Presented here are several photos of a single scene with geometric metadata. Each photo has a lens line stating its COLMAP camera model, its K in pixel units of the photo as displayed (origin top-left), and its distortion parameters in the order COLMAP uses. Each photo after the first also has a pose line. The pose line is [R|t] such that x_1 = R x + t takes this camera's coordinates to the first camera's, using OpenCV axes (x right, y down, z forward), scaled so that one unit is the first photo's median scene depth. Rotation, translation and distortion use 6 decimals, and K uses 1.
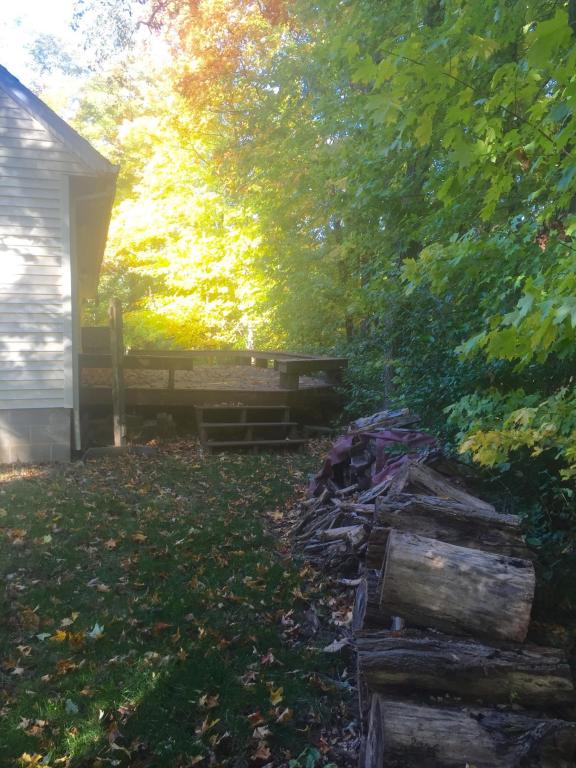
lens RADIAL K [[675.8, 0, 285.9], [0, 675.8, 385.9], [0, 0, 1]] dist [0.075152, -0.026354]
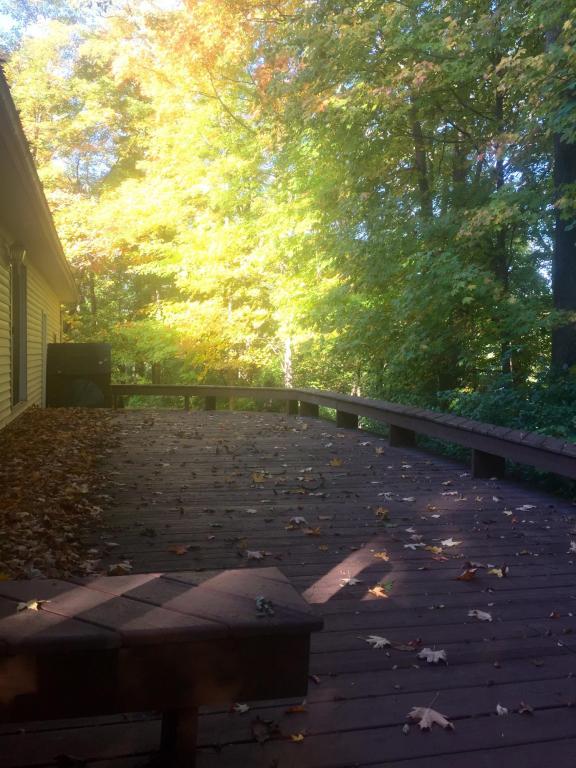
lens RADIAL K [[675.8, 0, 290.0], [0, 675.8, 382.3], [0, 0, 1]] dist [0.075152, -0.026354]
pose [[0.999859, 0.008784, -0.014299, -0.039949], [-0.009093, 0.999723, -0.021691, -0.028140], [0.014105, 0.021818, 0.999662, 0.257159]]
